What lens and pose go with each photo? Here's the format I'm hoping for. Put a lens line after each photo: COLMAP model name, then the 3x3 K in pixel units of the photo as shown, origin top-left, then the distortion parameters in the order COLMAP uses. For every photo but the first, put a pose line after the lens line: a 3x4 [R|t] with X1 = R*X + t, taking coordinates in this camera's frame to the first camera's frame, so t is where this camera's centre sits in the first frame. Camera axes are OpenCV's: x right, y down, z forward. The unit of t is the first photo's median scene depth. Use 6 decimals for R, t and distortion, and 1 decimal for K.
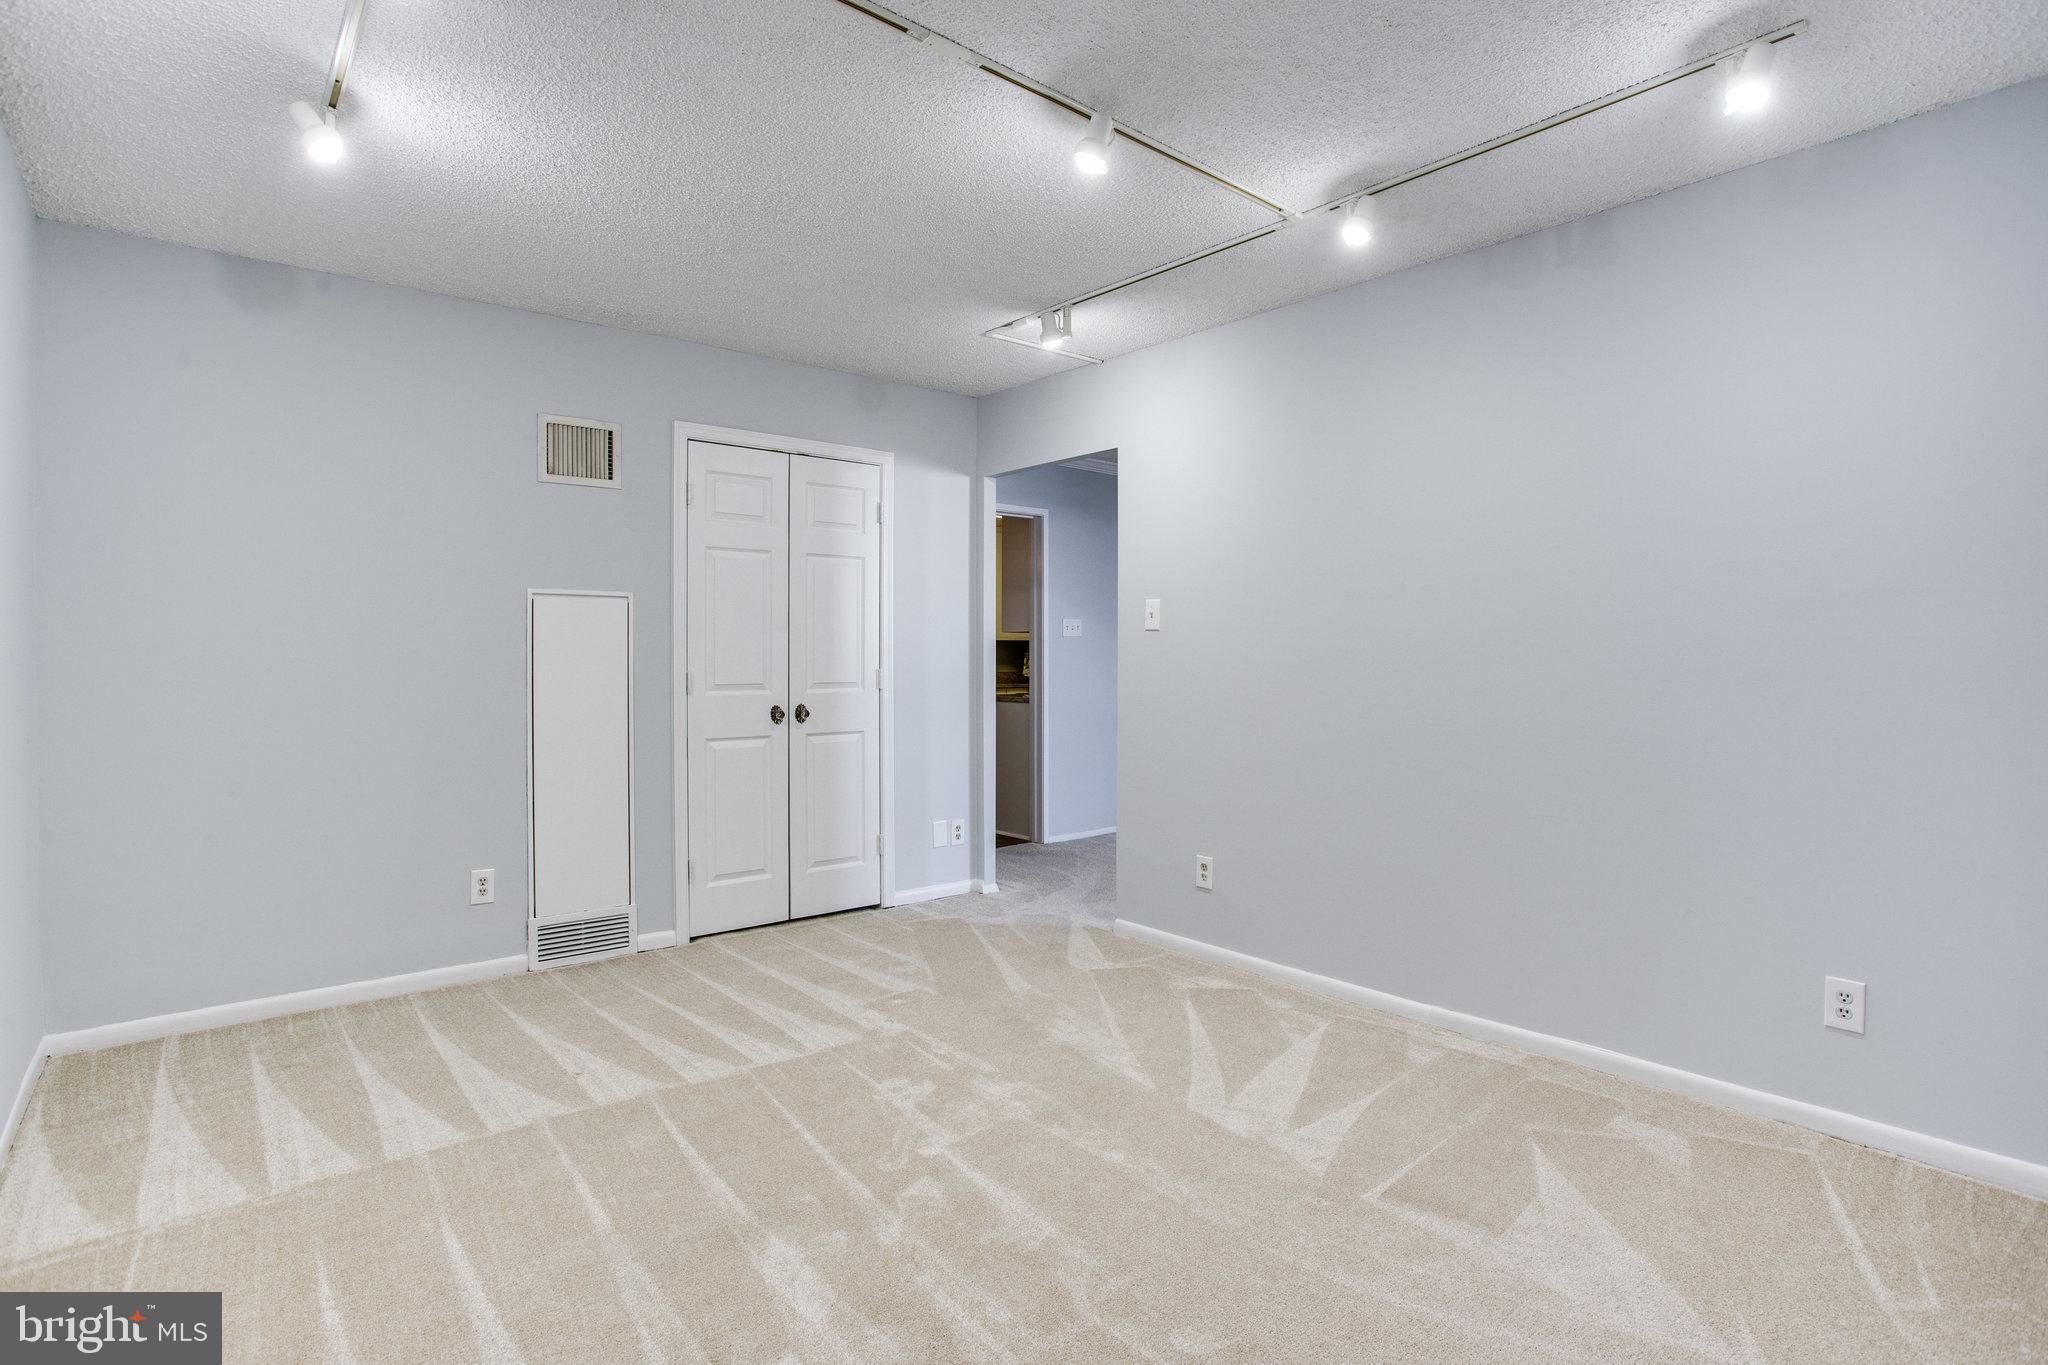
lens RADIAL K [[1046.6, 0, 1035.8], [0, 1046.6, 669.4], [0, 0, 1]] dist [-0.048797, 0.016938]
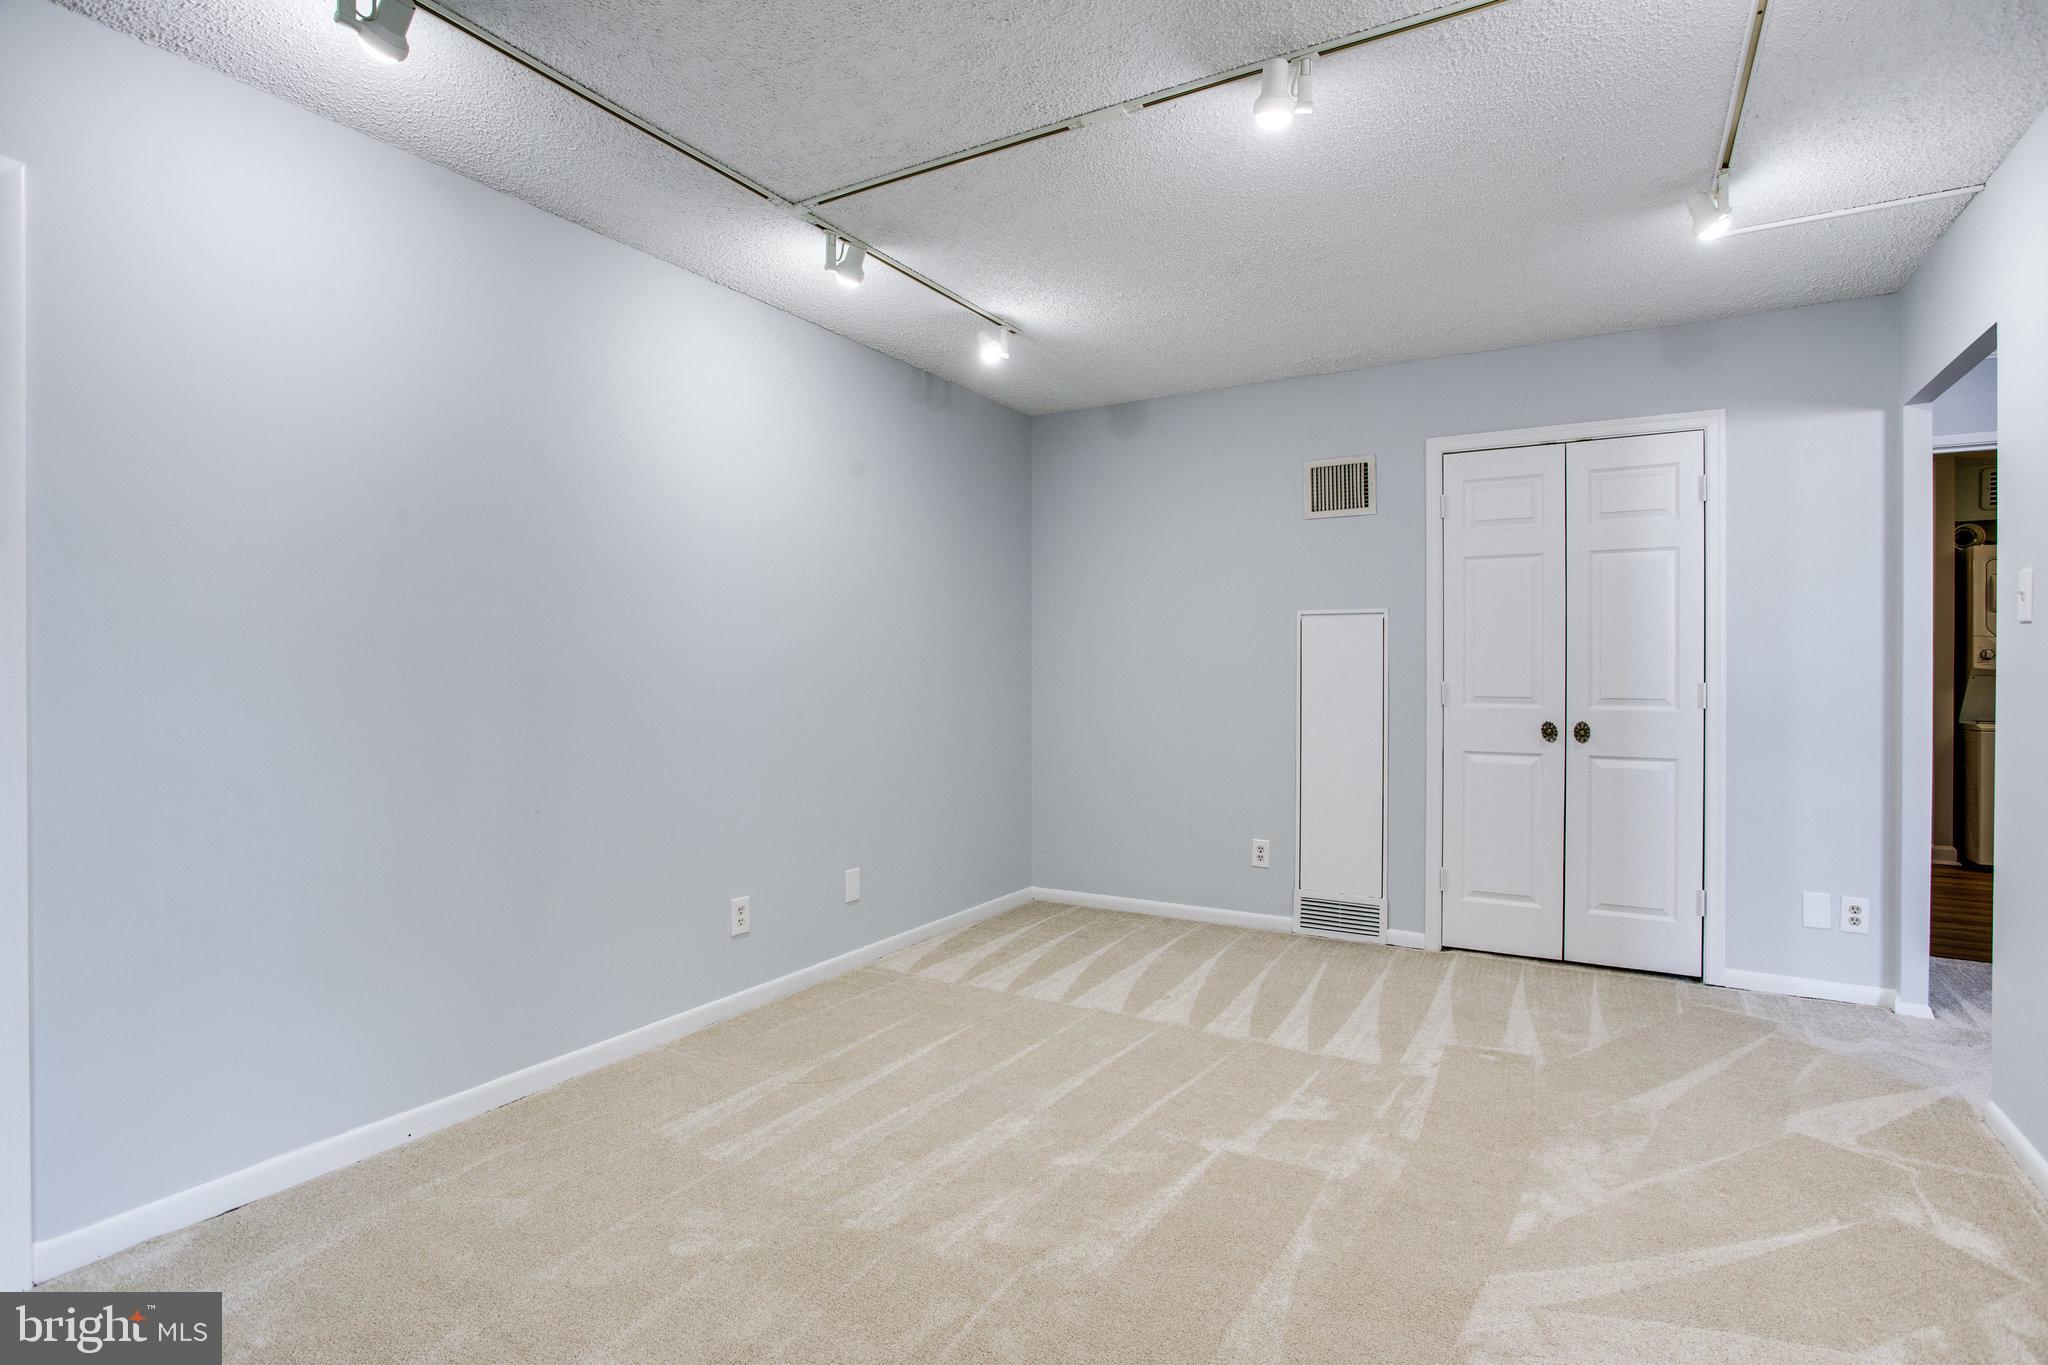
lens RADIAL K [[1046.6, 0, 1054.8], [0, 1046.6, 677.4], [0, 0, 1]] dist [-0.048797, 0.016938]
pose [[0.305156, 0.004175, -0.952293, 0.549494], [-0.010544, 0.999944, 0.001005, -0.000386], [0.952244, 0.009734, 0.305183, 0.354369]]
